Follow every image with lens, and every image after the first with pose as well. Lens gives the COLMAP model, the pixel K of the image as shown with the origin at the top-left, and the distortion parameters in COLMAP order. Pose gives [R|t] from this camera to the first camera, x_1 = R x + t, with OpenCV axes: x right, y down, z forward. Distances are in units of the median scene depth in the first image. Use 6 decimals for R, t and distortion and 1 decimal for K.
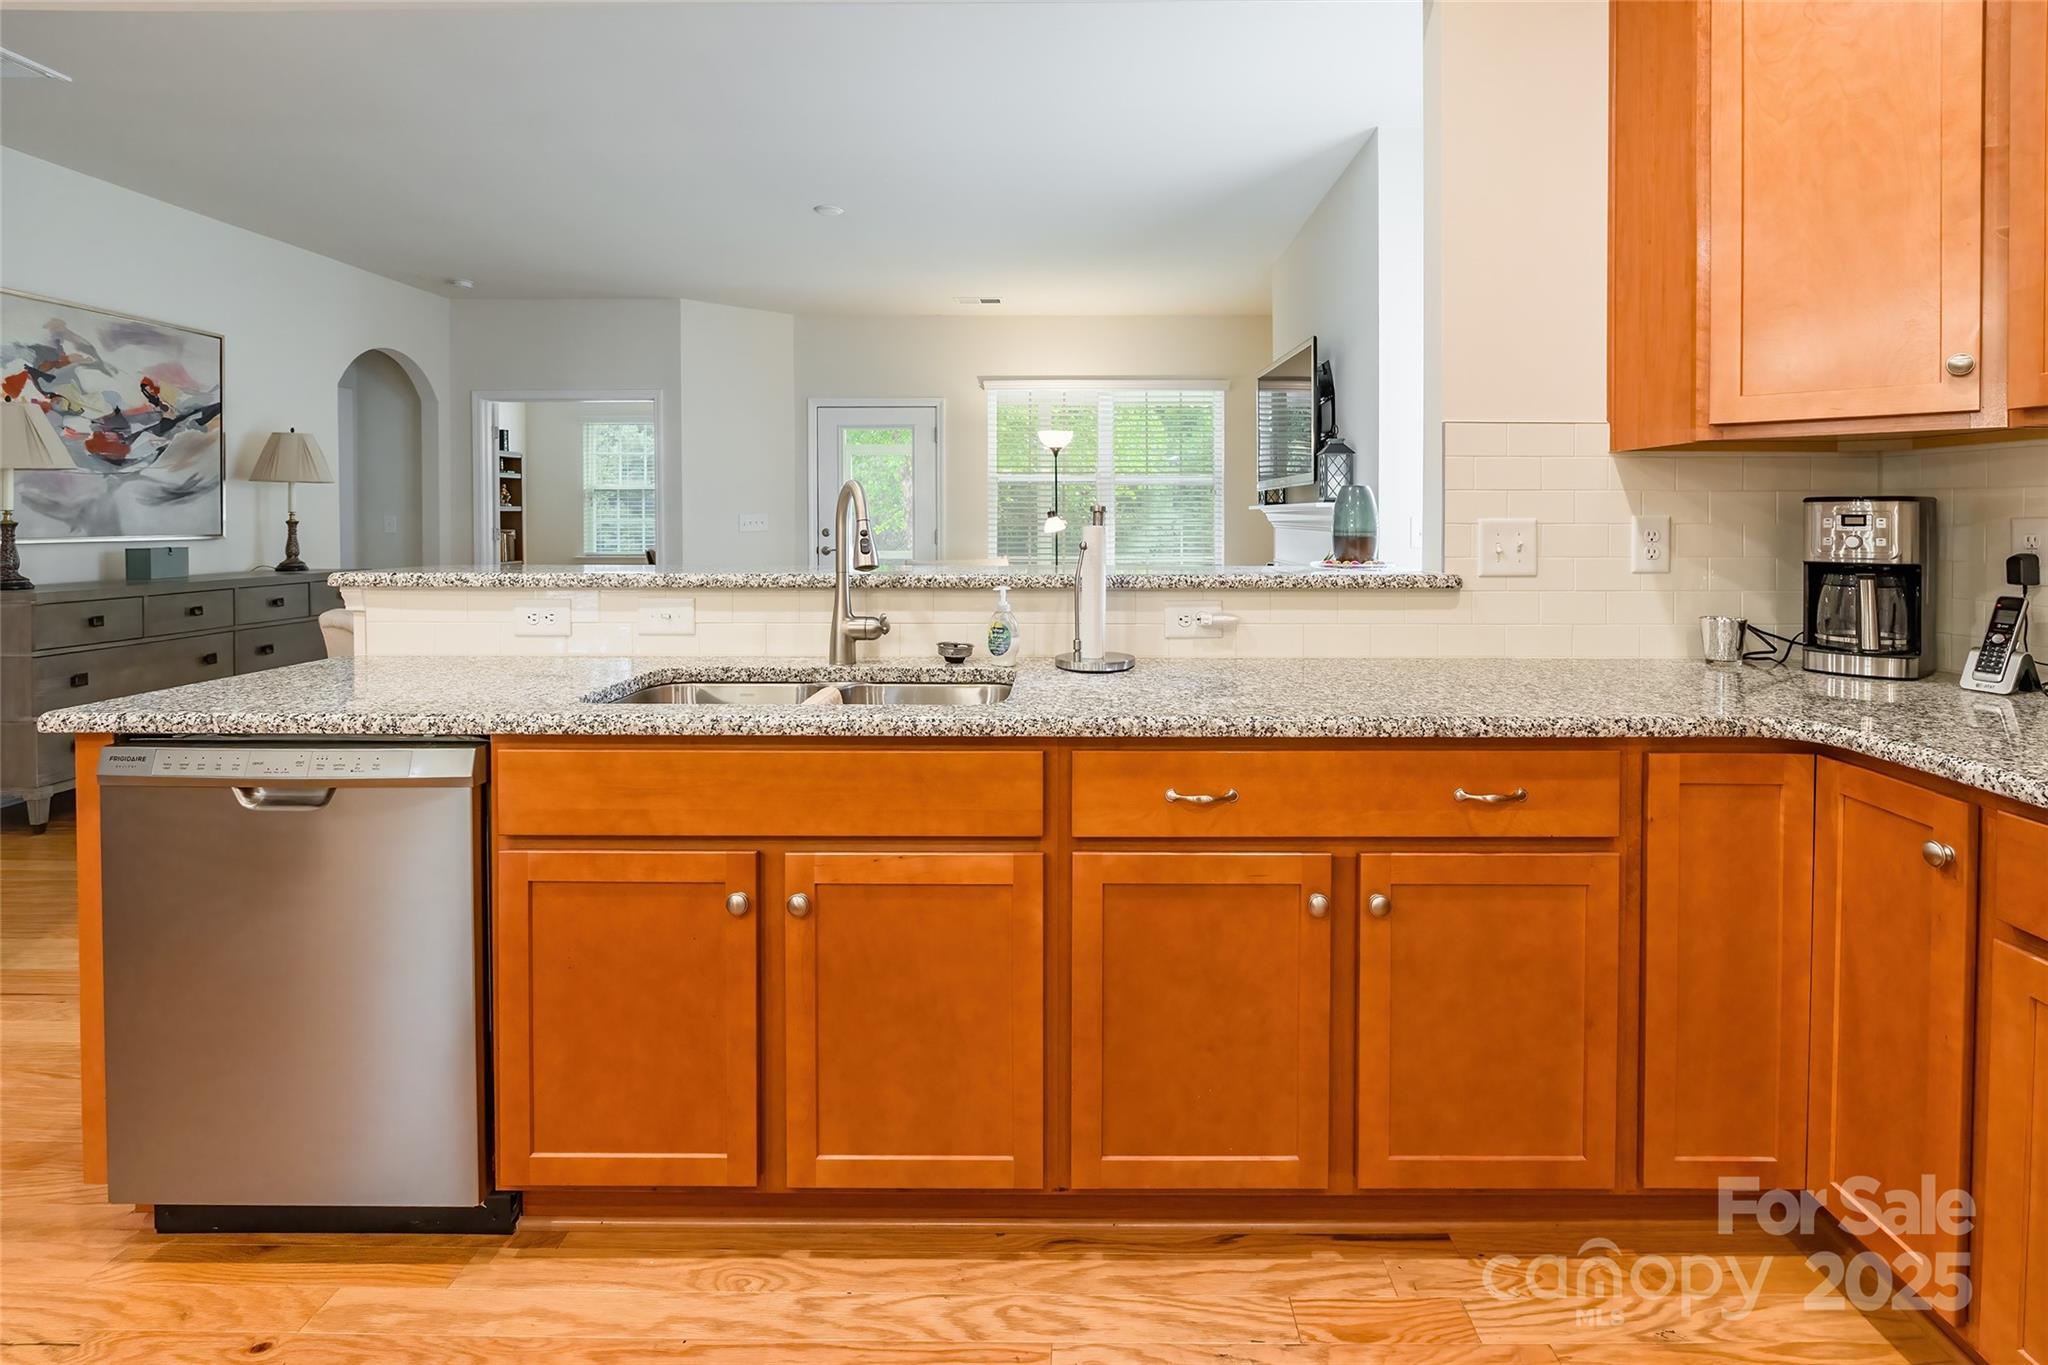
lens RADIAL K [[934.5, 0, 1096.8], [0, 934.5, 516.8], [0, 0, 1]] dist [-0.006888, -0.000260]
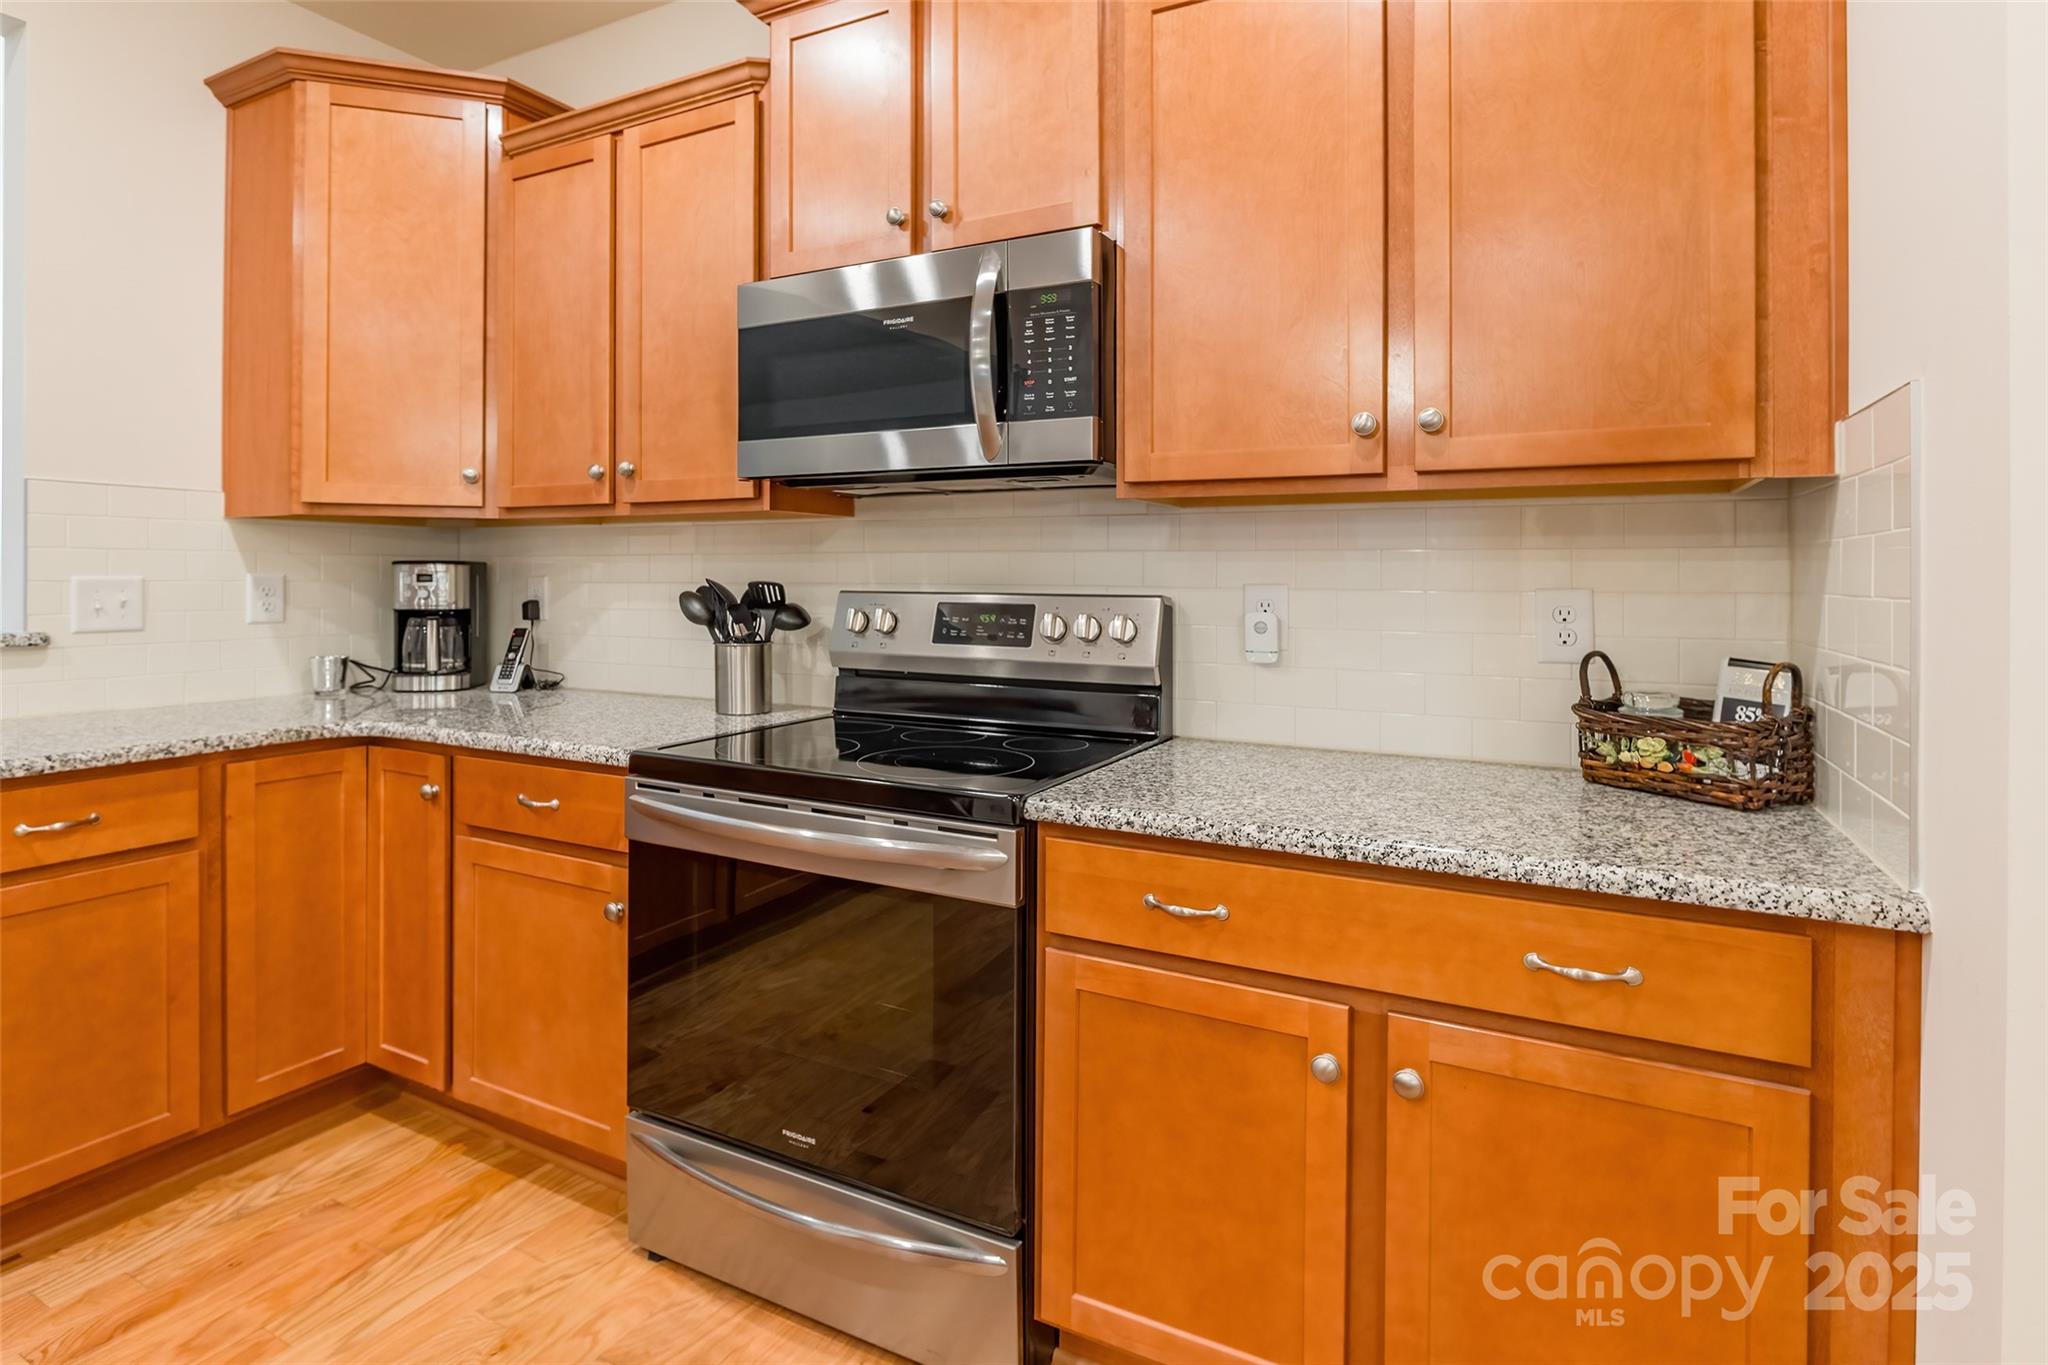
lens RADIAL K [[969.0, 0, 996.3], [0, 969.0, 583.0], [0, 0, 1]] dist [-0.001876, -0.003291]
pose [[0.471578, -0.003323, 0.881818, -0.044996], [-0.002048, 0.999986, 0.004863, 0.002097], [-0.881822, -0.004100, 0.471565, -0.376793]]
